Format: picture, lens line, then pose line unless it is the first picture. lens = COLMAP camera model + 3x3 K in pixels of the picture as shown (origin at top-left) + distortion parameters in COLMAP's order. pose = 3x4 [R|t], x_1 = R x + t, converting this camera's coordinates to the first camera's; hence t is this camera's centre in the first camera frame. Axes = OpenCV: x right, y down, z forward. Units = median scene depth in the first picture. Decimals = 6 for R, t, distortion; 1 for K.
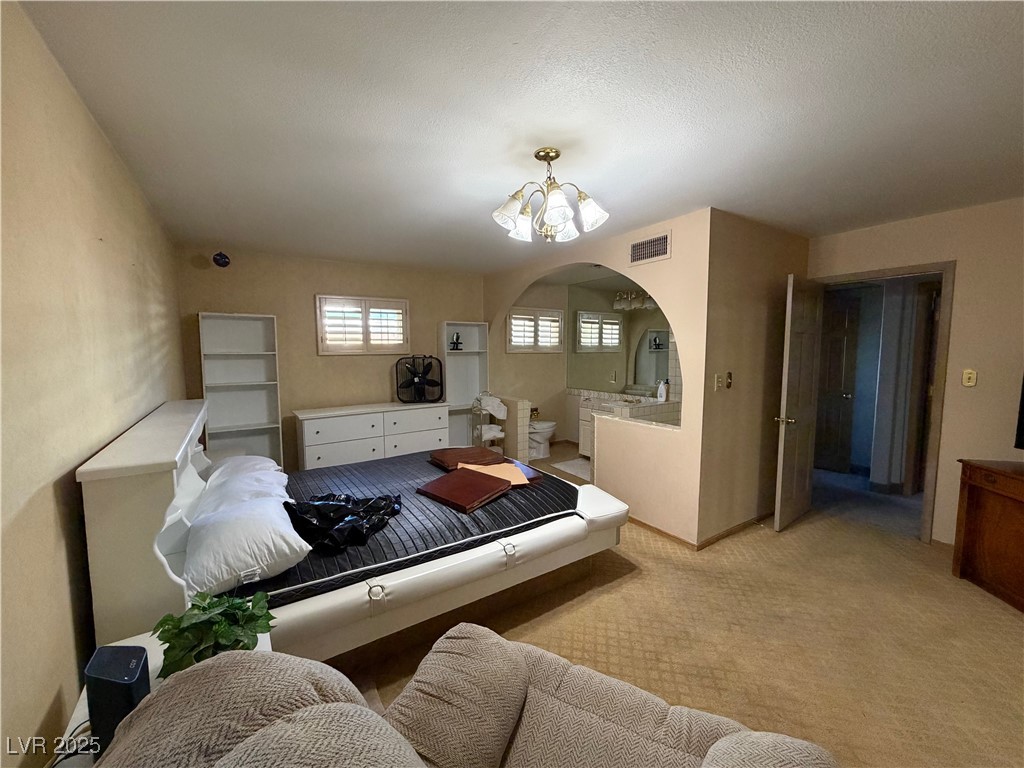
lens RADIAL K [[408.8, 0, 508.2], [0, 408.8, 384.6], [0, 0, 1]] dist [-0.001362, -0.000232]
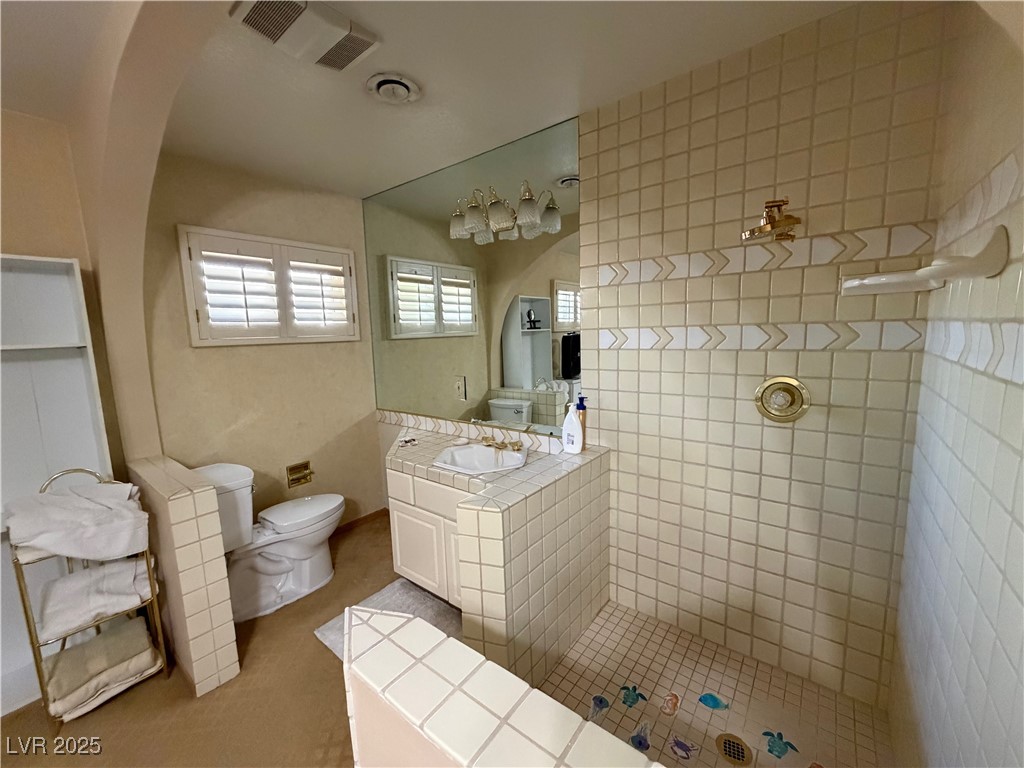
lens RADIAL K [[408.8, 0, 508.2], [0, 408.8, 384.6], [0, 0, 1]] dist [-0.001362, -0.000232]
pose [[0.944889, -0.068273, 0.320192, 0.135066], [0.054819, 0.997200, 0.050858, -0.039112], [-0.322768, -0.030503, 0.945986, 0.460985]]
